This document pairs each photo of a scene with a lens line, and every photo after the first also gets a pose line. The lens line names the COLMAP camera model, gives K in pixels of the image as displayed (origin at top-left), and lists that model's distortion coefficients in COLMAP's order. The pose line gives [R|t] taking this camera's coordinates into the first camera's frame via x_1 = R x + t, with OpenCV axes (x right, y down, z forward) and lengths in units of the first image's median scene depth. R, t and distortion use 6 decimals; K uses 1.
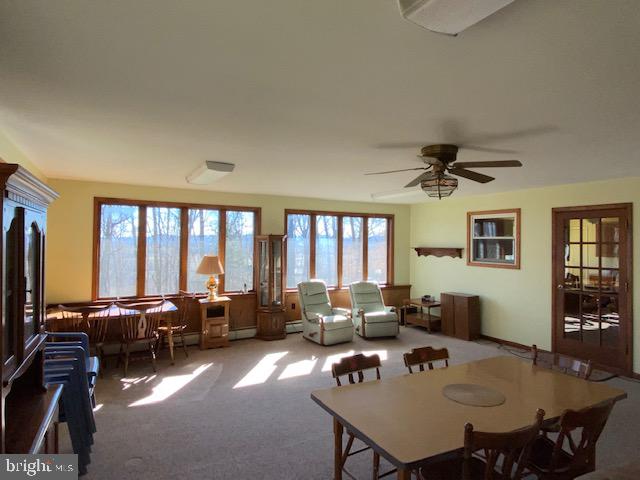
lens RADIAL K [[364.2, 0, 320.0], [0, 364.2, 240.0], [0, 0, 1]] dist [0.000594, -0.000027]
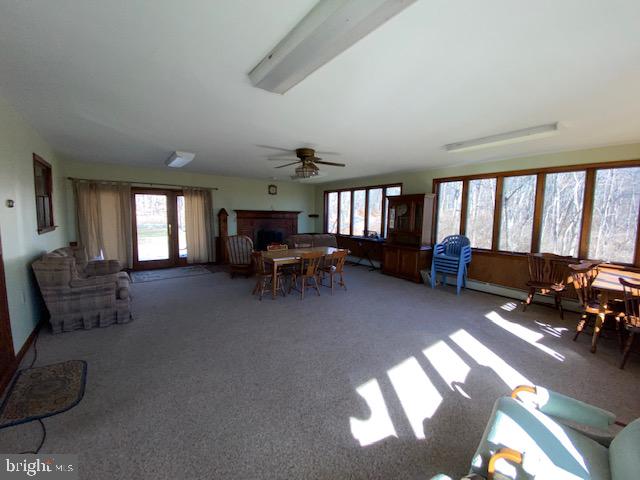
lens RADIAL K [[260.0, 0, 320.0], [0, 260.0, 240.0], [0, 0, 1]] dist [0.000378, 0.000042]
pose [[-0.986602, -0.007147, -0.162991, 0.334020], [-0.019042, 0.997256, 0.071534, 0.068143], [0.162032, 0.073680, -0.984031, 1.645192]]
